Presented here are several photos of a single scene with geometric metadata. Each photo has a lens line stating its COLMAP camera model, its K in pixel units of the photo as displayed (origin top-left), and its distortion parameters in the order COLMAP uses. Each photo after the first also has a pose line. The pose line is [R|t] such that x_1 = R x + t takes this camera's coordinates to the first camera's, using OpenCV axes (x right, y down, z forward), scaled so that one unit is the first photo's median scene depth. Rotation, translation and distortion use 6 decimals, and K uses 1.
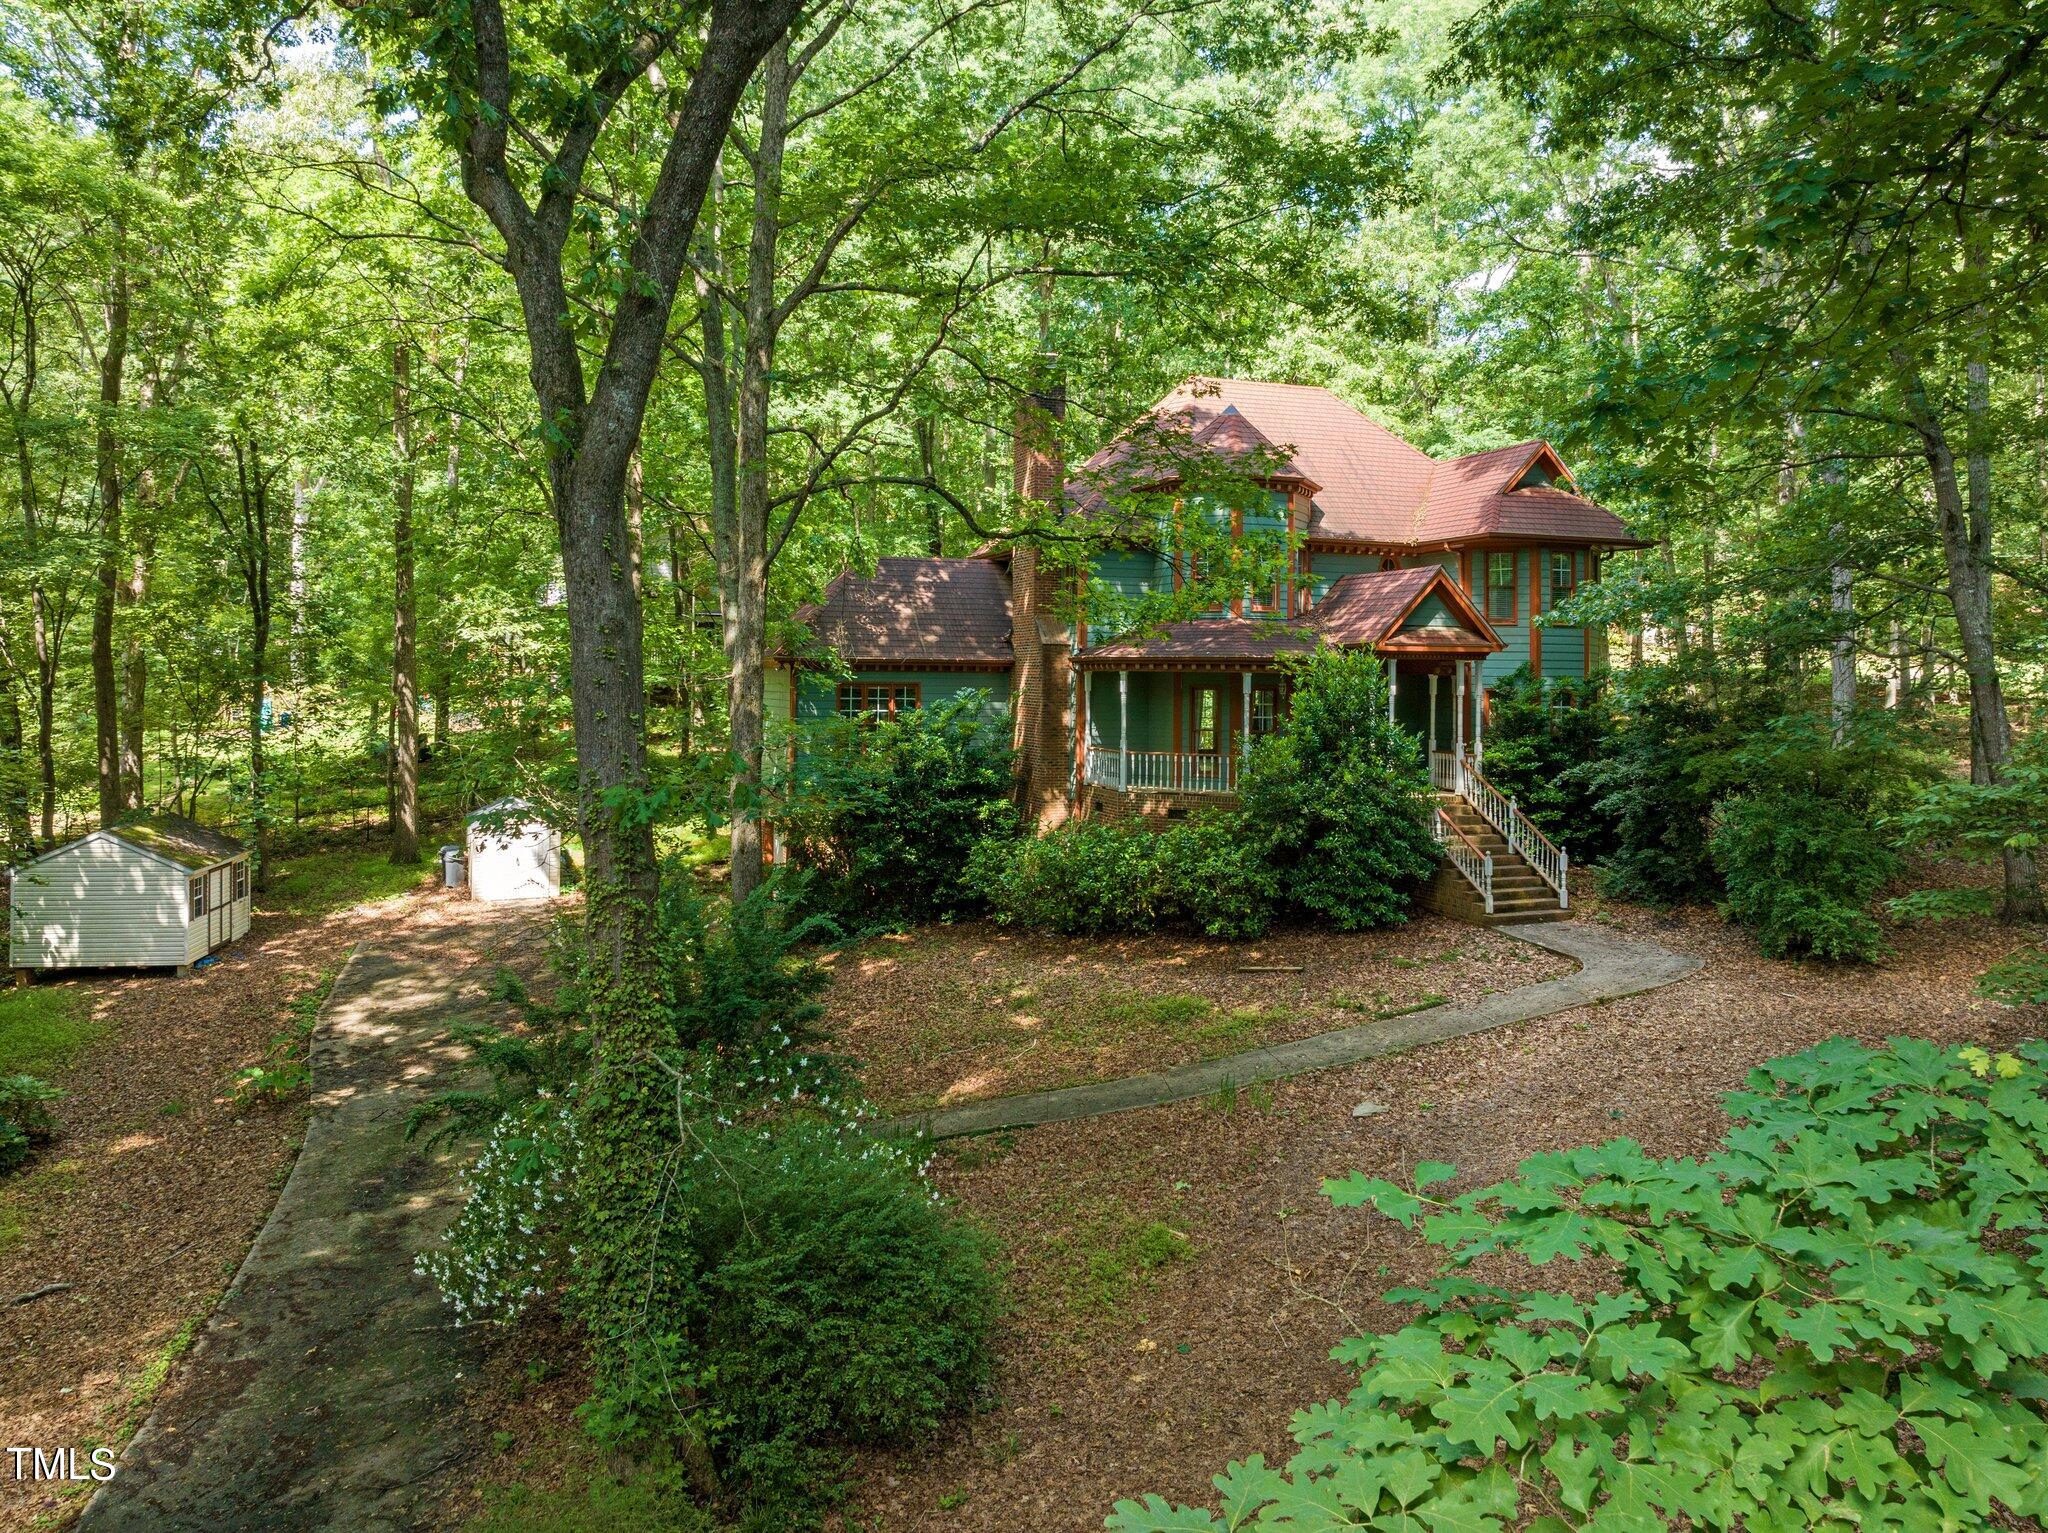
lens RADIAL K [[1469.7, 0, 1023.8], [0, 1469.7, 642.8], [0, 0, 1]] dist [-0.032348, -0.011109]
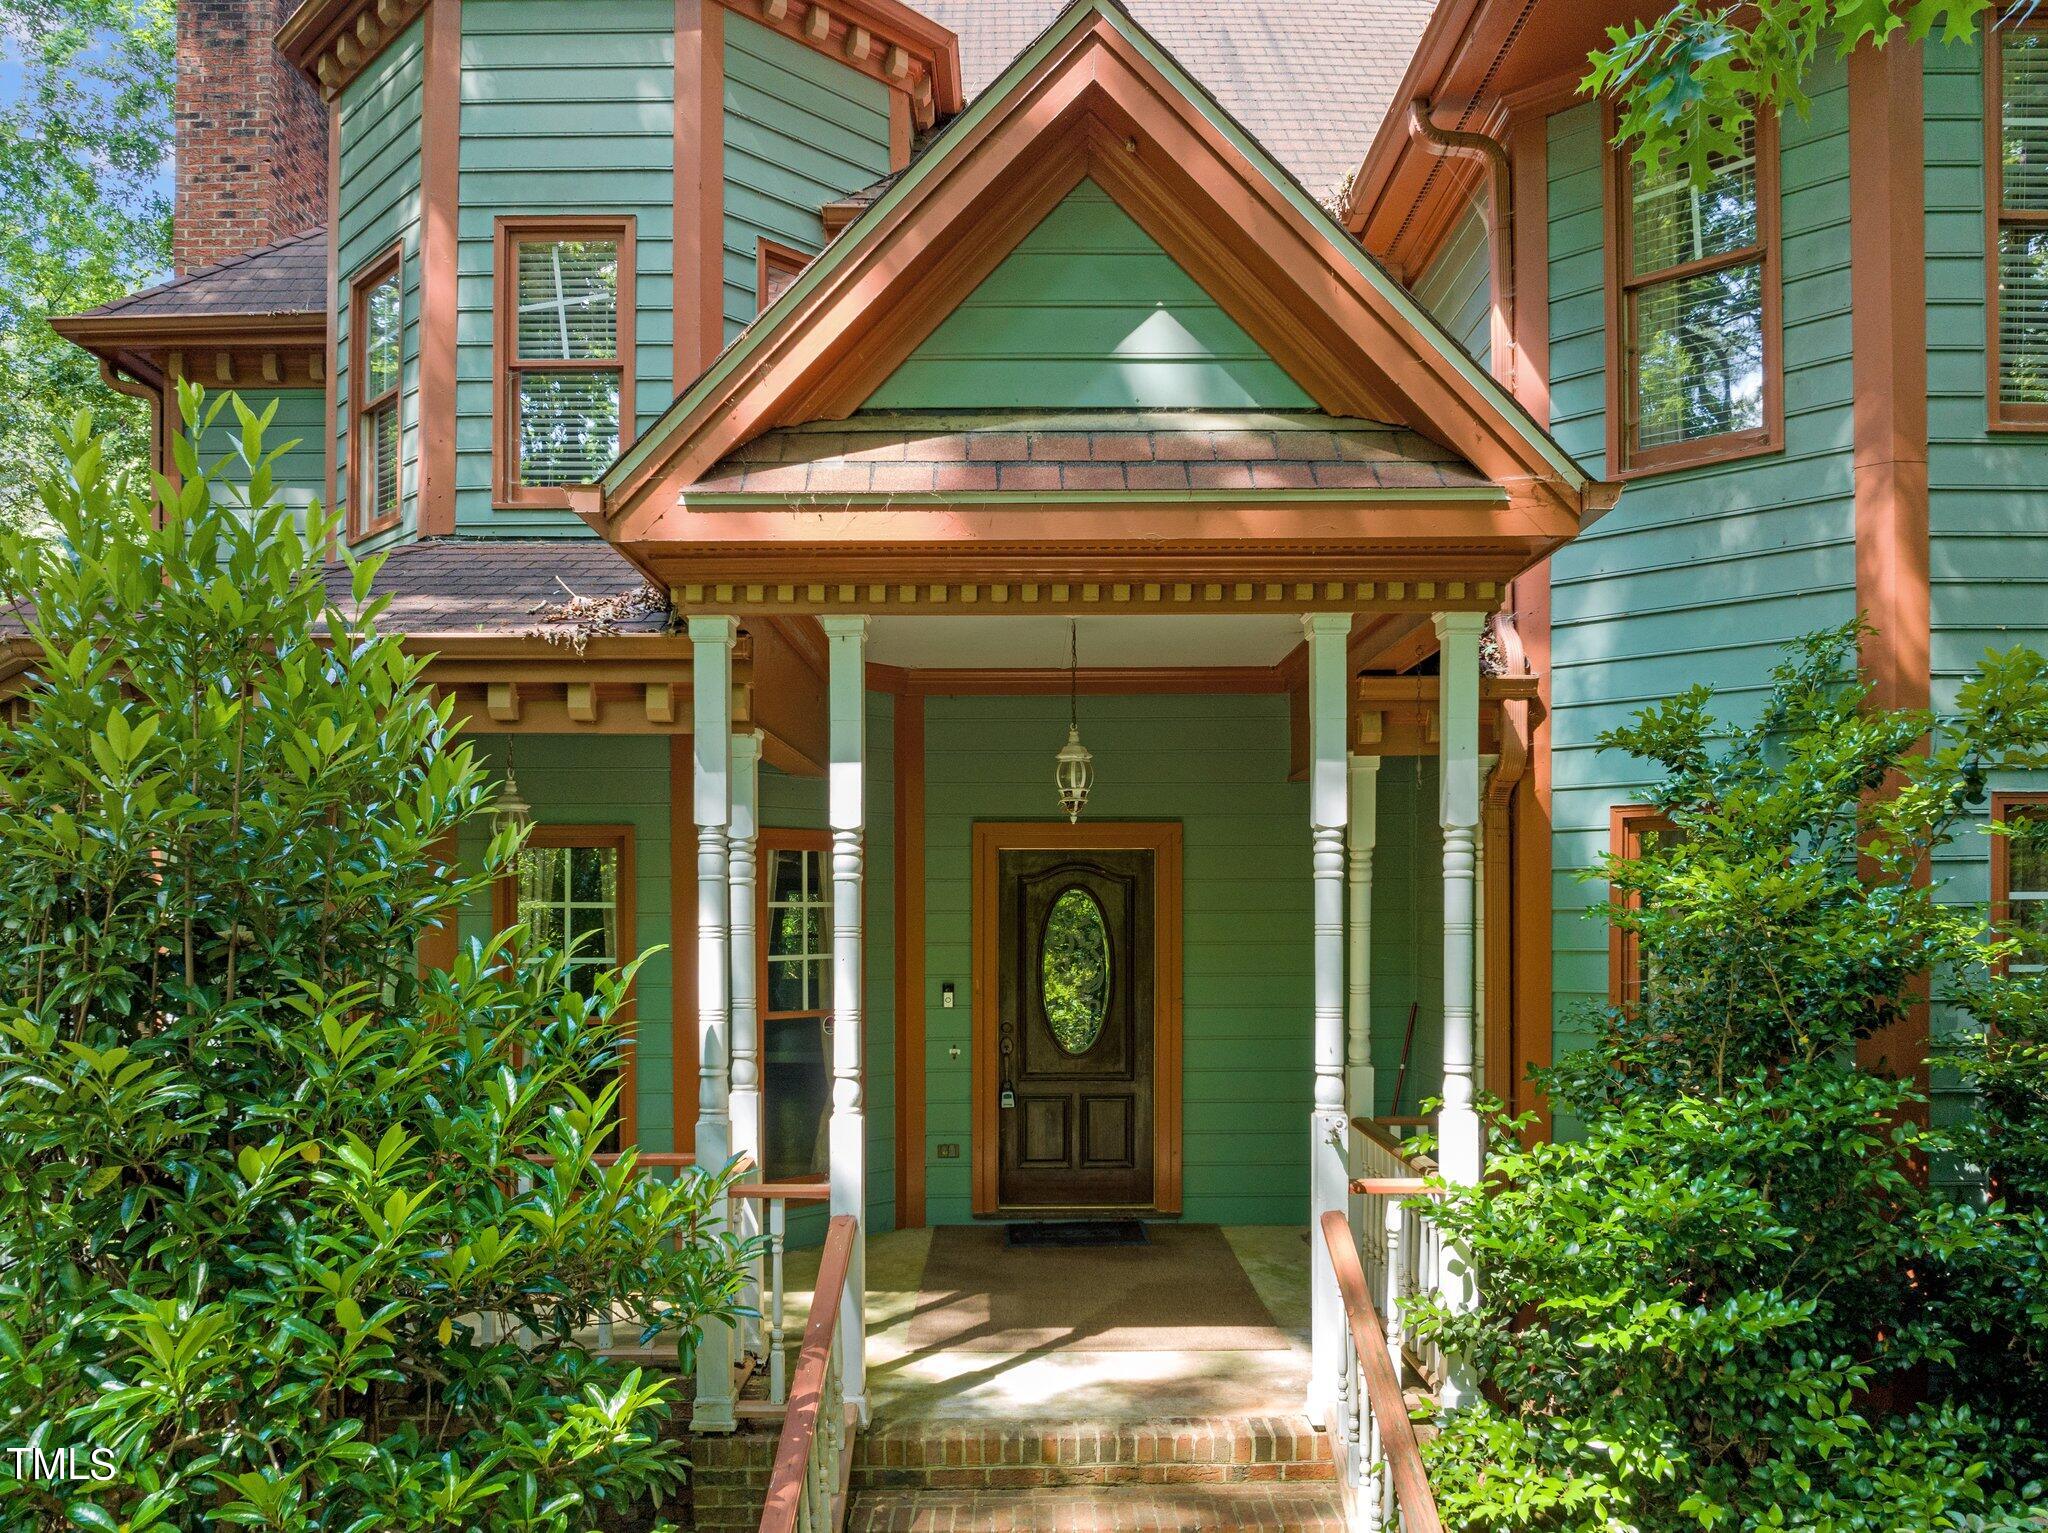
lens RADIAL K [[1469.7, 0, 1058.9], [0, 1469.7, 896.5], [0, 0, 1]] dist [-0.032348, -0.011109]
pose [[0.938896, -0.013948, -0.343920, 0.328852], [0.019022, 0.999754, 0.011386, 0.041842], [0.343676, -0.017232, 0.938930, 0.837151]]
